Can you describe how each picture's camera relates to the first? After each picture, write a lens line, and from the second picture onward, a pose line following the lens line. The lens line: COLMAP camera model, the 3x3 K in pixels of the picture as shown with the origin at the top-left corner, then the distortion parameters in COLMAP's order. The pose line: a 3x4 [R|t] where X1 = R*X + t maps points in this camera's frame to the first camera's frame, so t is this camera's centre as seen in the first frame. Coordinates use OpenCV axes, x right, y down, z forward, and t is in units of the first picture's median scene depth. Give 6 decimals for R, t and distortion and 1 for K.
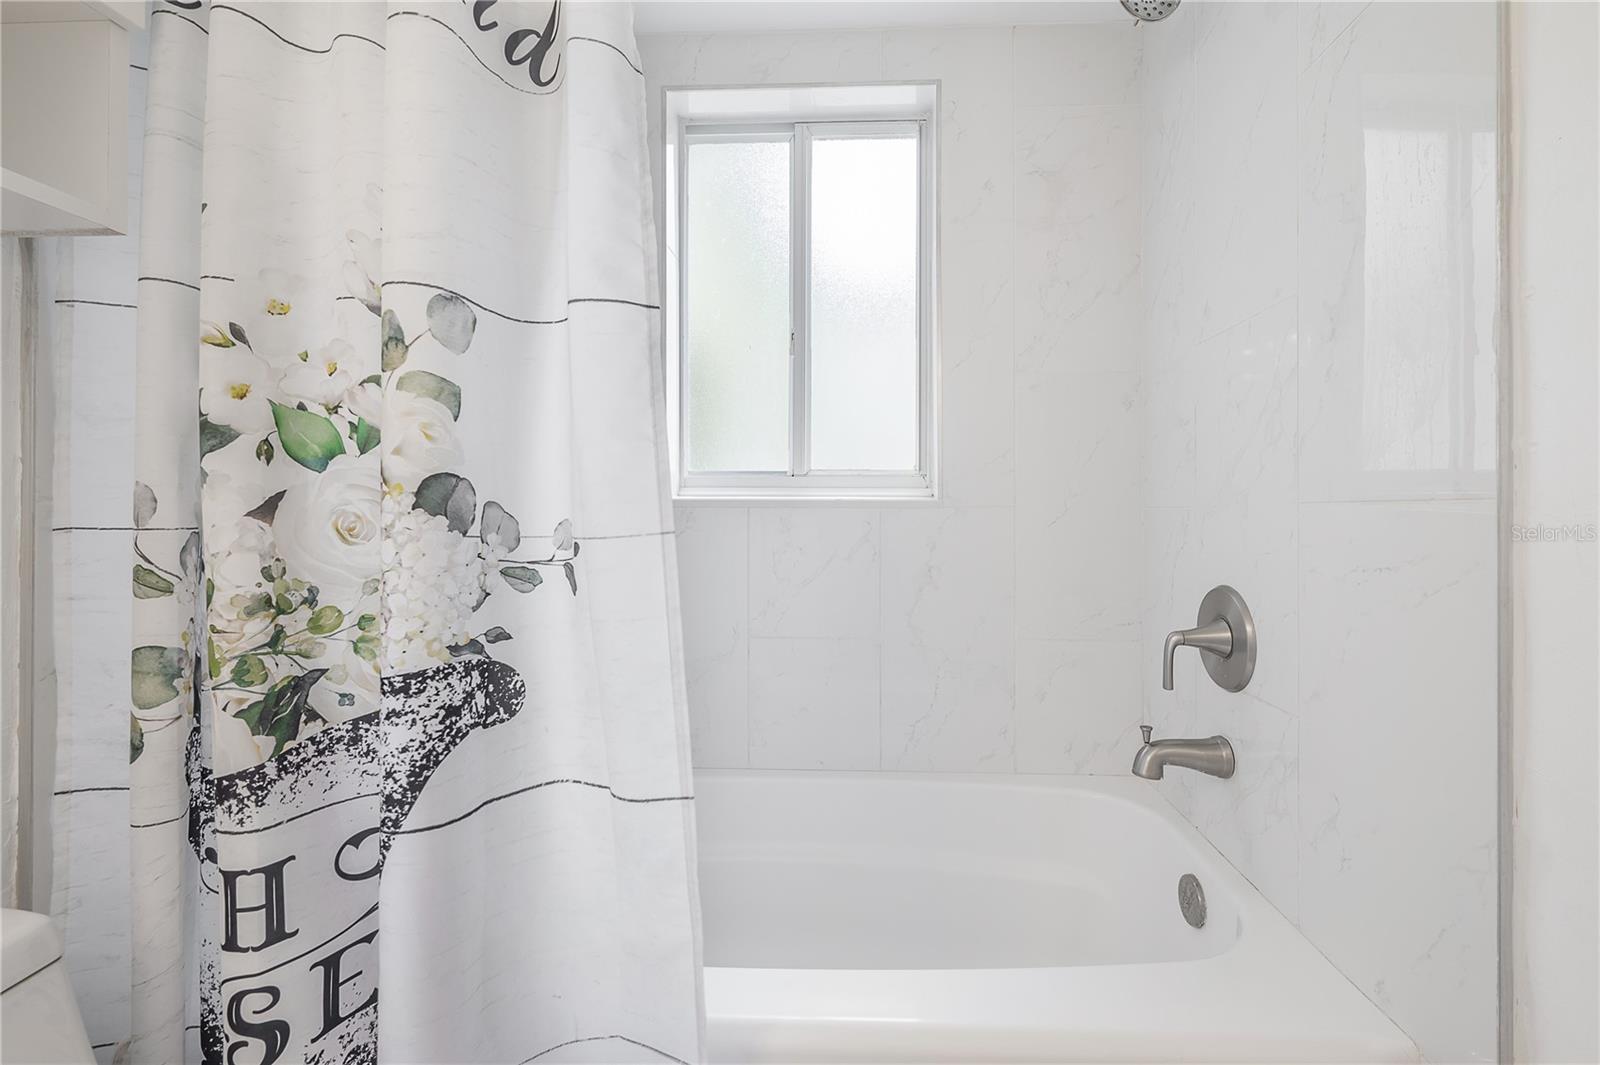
lens RADIAL K [[616.9, 0, 801.9], [0, 616.9, 504.1], [0, 0, 1]] dist [-0.002254, -0.000026]
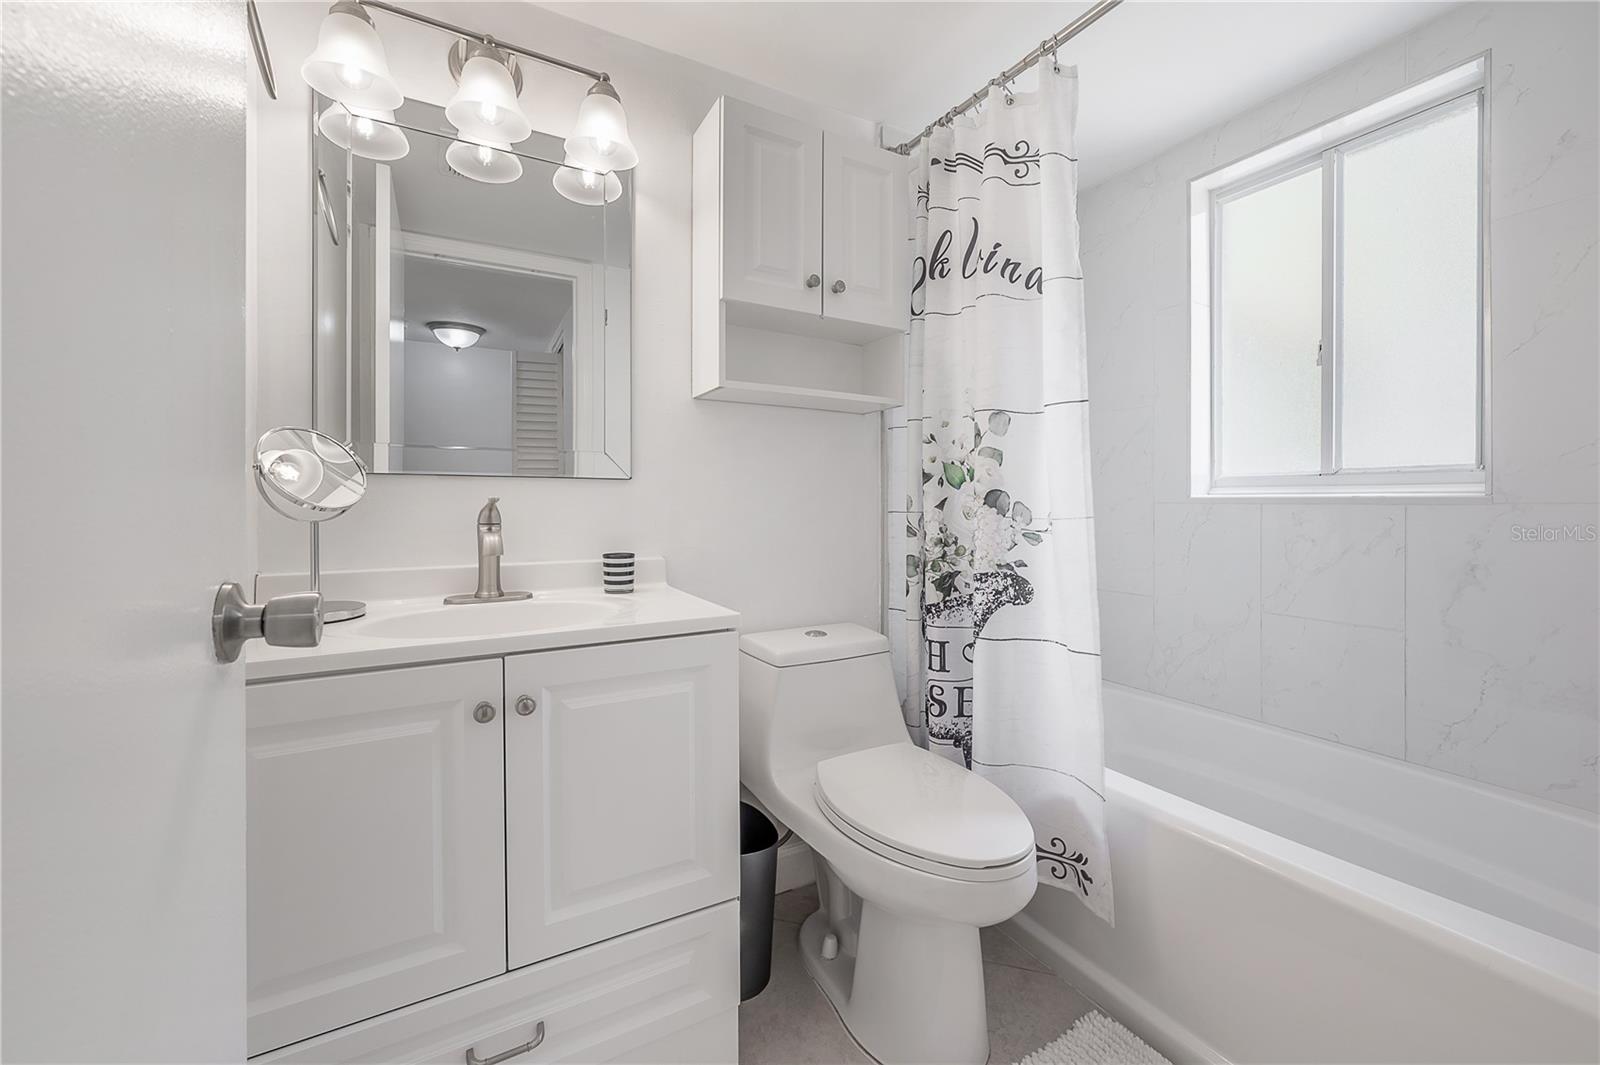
lens RADIAL K [[642.3, 0, 806.4], [0, 642.3, 506.9], [0, 0, 1]] dist [0.000815, -0.000162]
pose [[0.524048, 0.004354, -0.851677, 1.081438], [0.005029, 0.999954, 0.008206, -0.007812], [0.851674, -0.008583, 0.524002, -0.852420]]
